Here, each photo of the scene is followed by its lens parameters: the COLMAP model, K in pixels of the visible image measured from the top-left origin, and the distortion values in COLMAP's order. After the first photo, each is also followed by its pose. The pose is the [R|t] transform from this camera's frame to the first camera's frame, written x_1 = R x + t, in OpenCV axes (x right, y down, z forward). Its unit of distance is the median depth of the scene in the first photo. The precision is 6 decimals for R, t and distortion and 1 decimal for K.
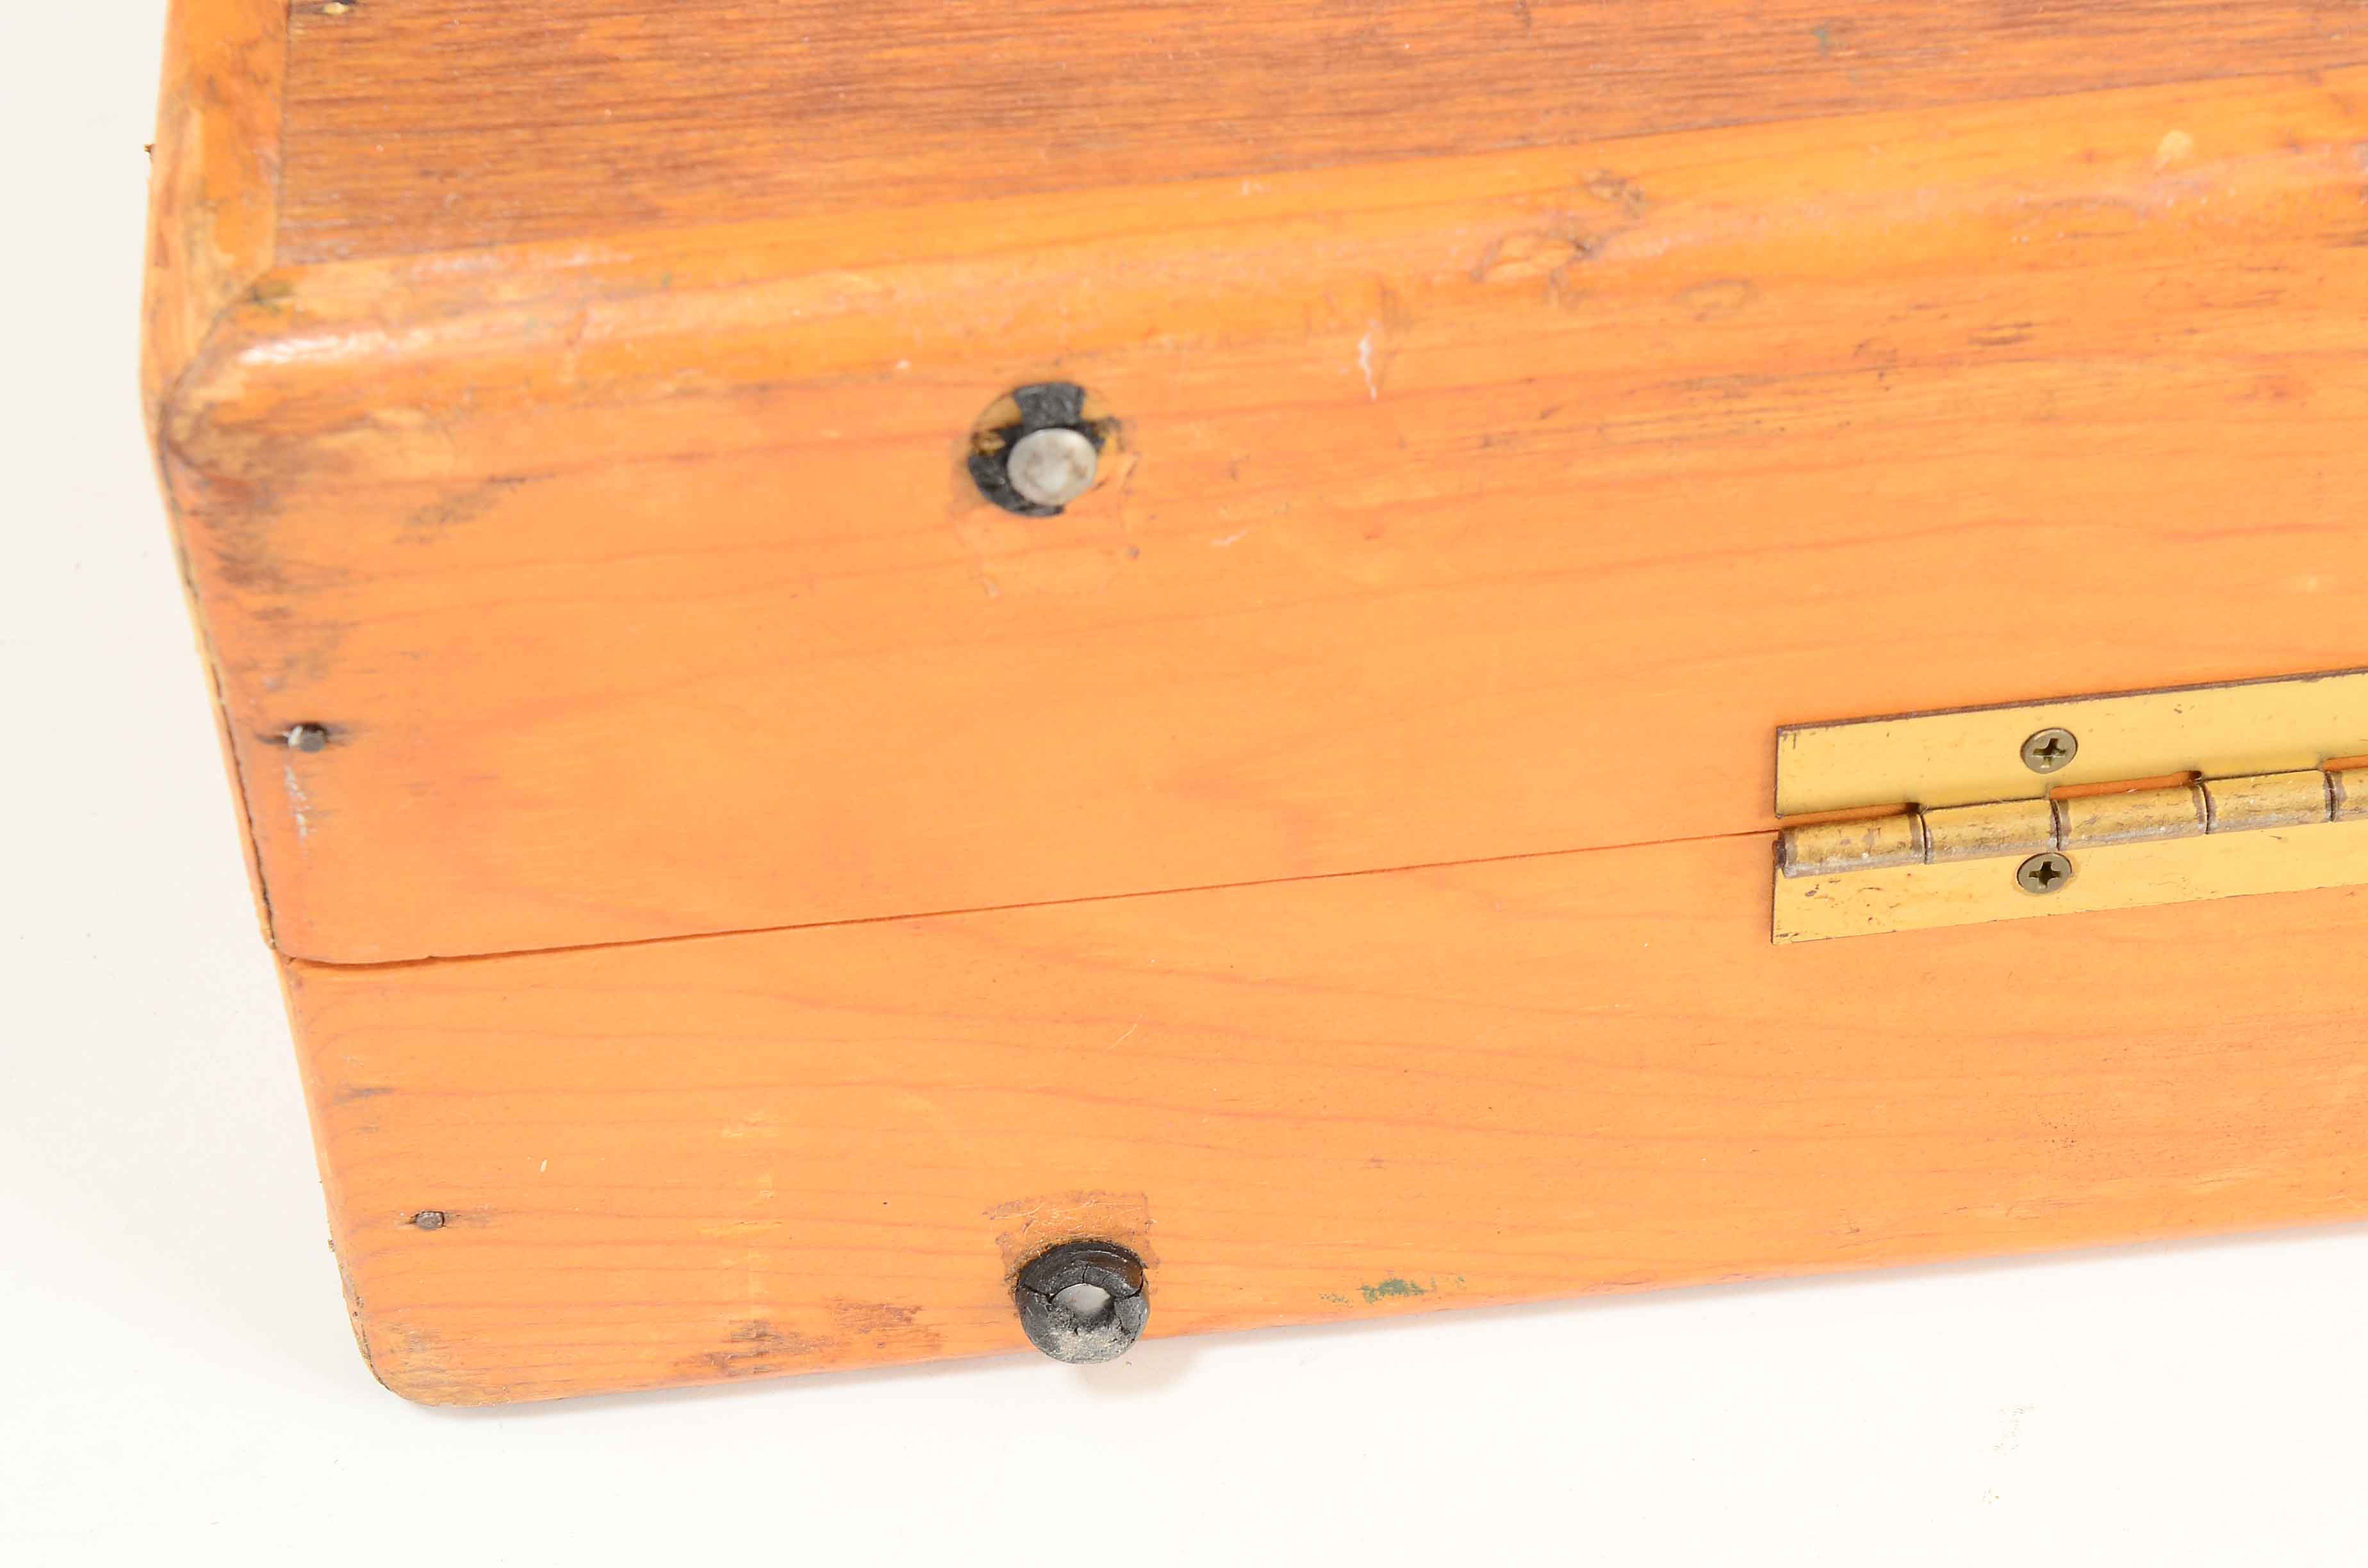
lens RADIAL K [[5241.5, 0, 1184.0], [0, 5241.5, 784.0], [0, 0, 1]] dist [0.015557, 0.224374]
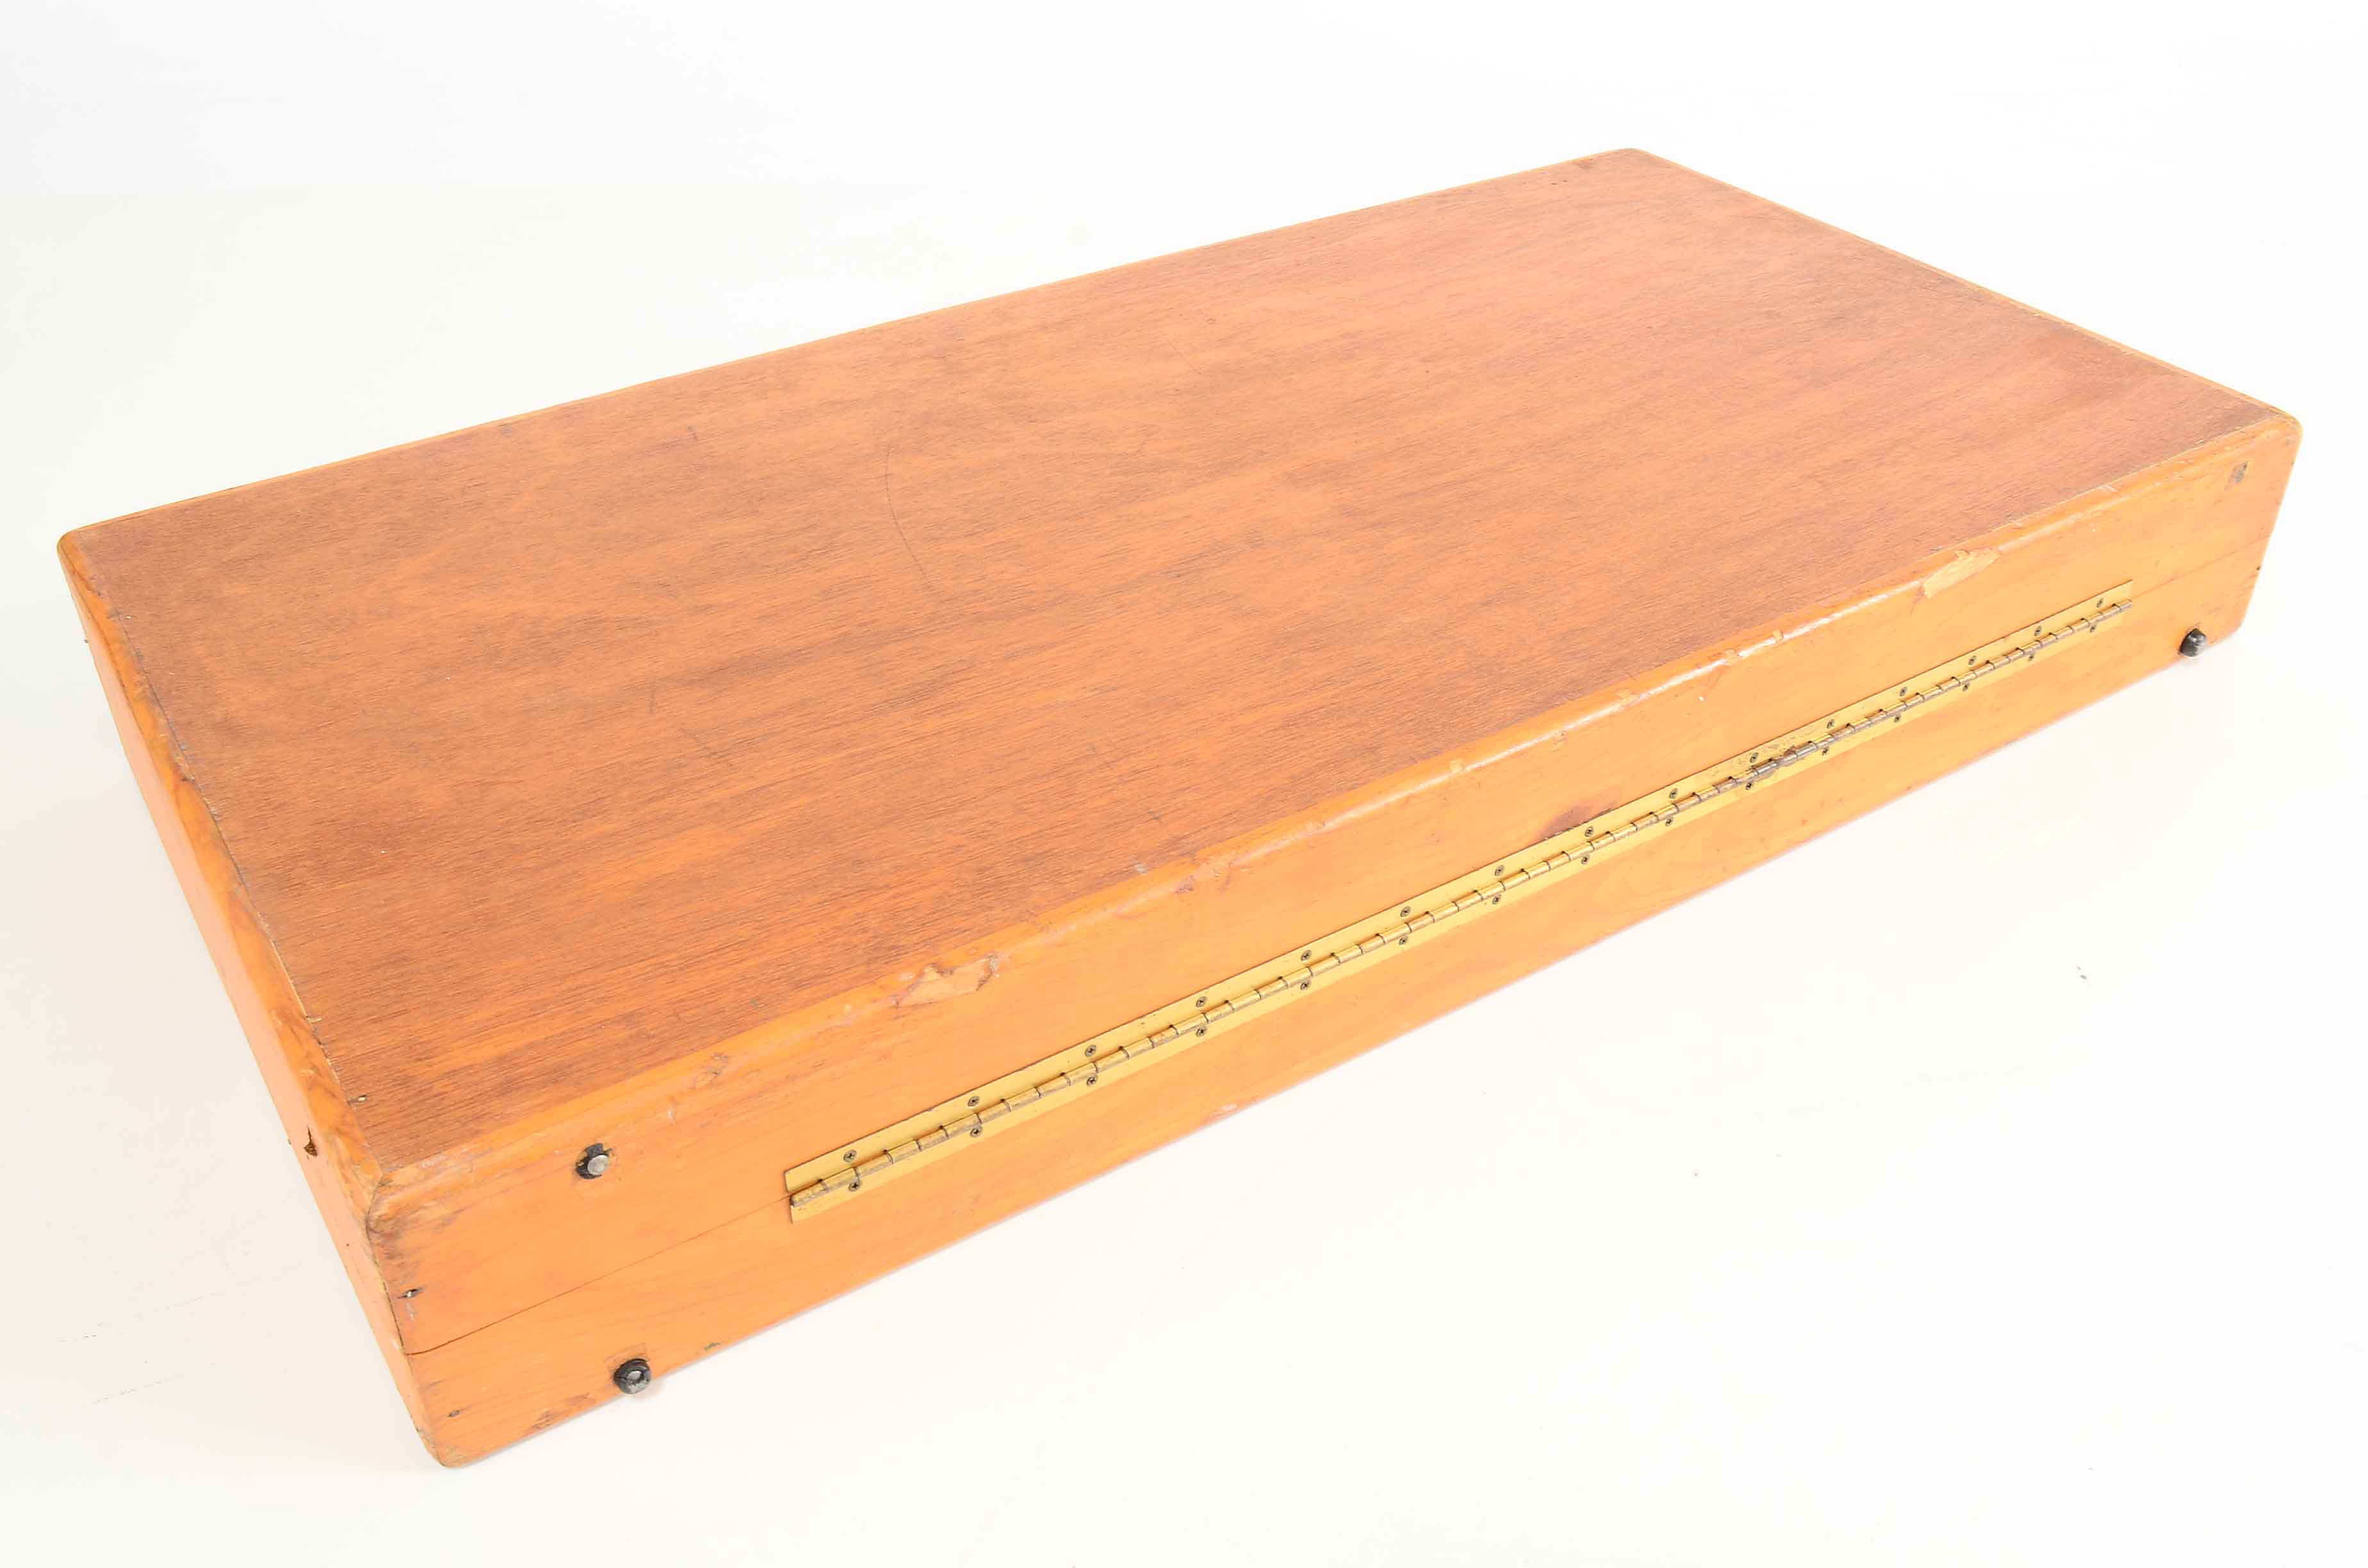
lens RADIAL K [[2125.4, 0, 1184.0], [0, 2125.4, 784.0], [0, 0, 1]] dist [-0.061574, 0.002863]
pose [[0.878454, -0.227167, 0.420373, -0.236170], [0.280008, 0.957611, -0.067645, -0.103108], [-0.387187, 0.177131, 0.904826, -0.630528]]
